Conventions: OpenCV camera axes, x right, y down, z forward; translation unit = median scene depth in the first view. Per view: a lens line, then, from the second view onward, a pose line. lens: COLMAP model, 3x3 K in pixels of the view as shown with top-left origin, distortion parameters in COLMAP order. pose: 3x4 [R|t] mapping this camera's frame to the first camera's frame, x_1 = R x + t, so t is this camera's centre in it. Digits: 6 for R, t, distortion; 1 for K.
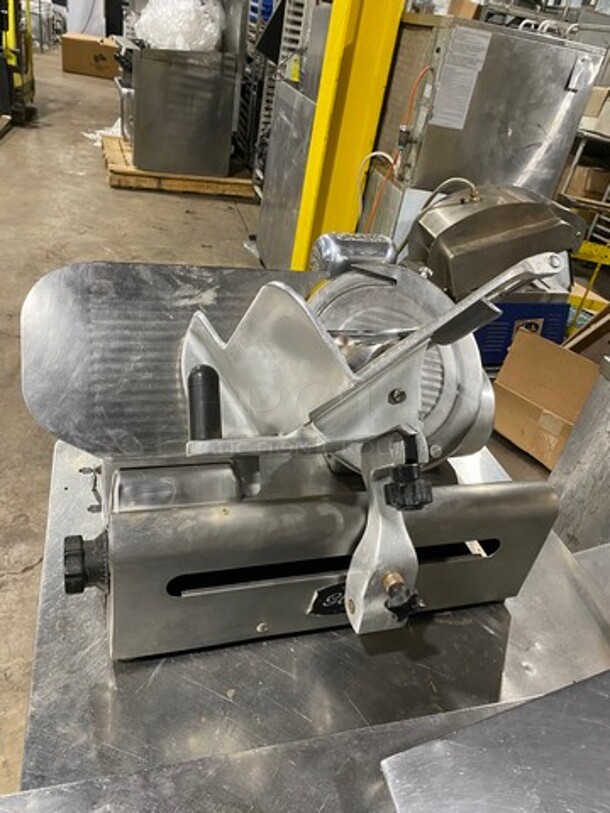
lens RADIAL K [[627.7, 0, 305.0], [0, 627.7, 406.5], [0, 0, 1]] dist [0.004532, 0.003983]
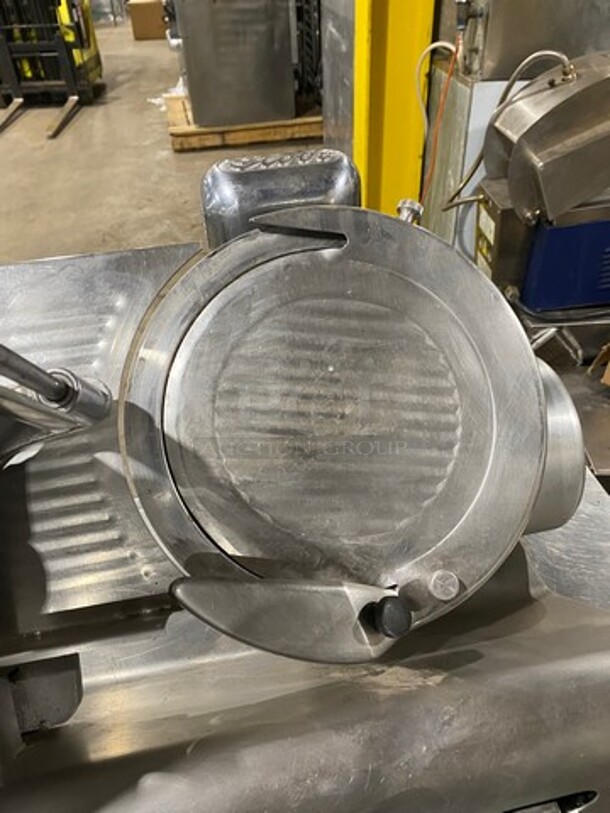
lens RADIAL K [[627.7, 0, 305.0], [0, 627.7, 406.5], [0, 0, 1]] dist [0.004532, 0.003983]
pose [[0.974321, -0.095280, -0.204013, 0.040491], [0.112016, 0.991087, 0.072098, -0.020825], [0.195325, -0.093099, 0.976310, 0.096972]]
